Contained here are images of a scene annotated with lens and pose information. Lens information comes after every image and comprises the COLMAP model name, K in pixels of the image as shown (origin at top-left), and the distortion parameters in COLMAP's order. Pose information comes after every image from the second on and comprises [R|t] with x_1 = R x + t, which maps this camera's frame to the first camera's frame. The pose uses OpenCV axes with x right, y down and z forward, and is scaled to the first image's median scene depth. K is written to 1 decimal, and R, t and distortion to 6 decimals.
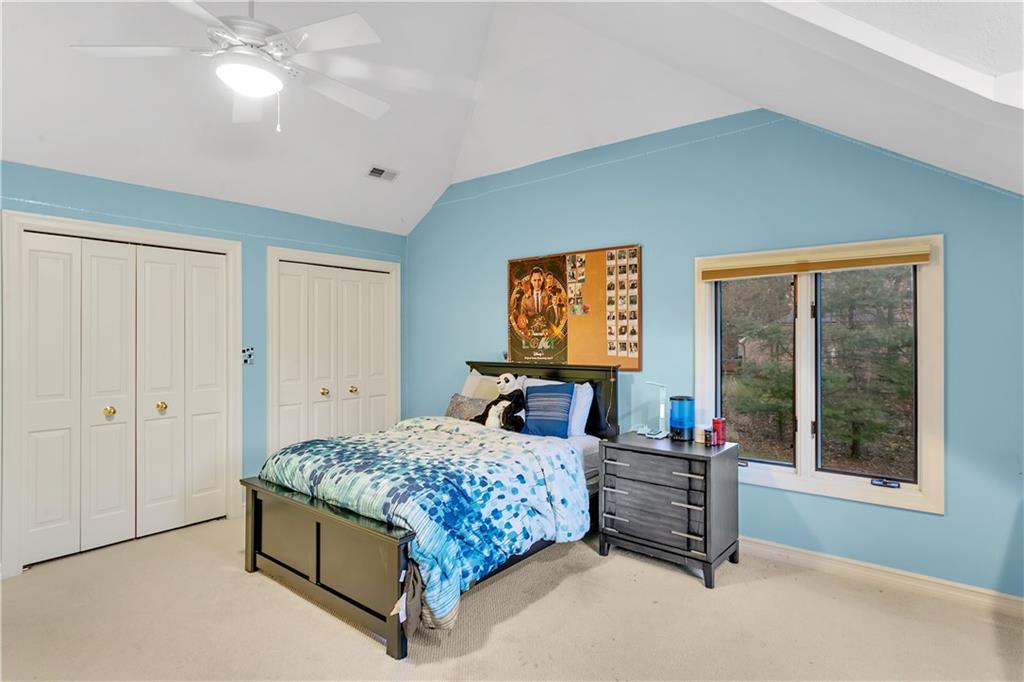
lens RADIAL K [[523.5, 0, 511.5], [0, 523.5, 339.9], [0, 0, 1]] dist [-0.002888, 0.000251]
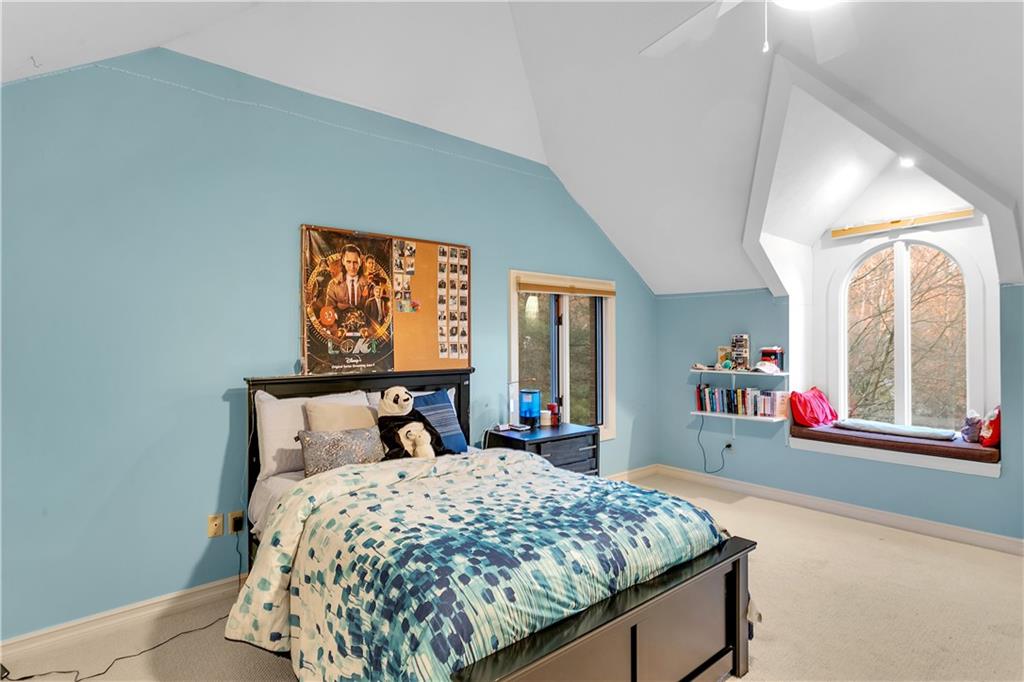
lens RADIAL K [[523.5, 0, 513.5], [0, 523.5, 338.6], [0, 0, 1]] dist [-0.002888, 0.000251]
pose [[0.196955, 0.002510, 0.980409, -0.679505], [0.005424, 0.999979, -0.003650, -0.000824], [-0.980398, 0.006037, 0.196937, 0.669243]]
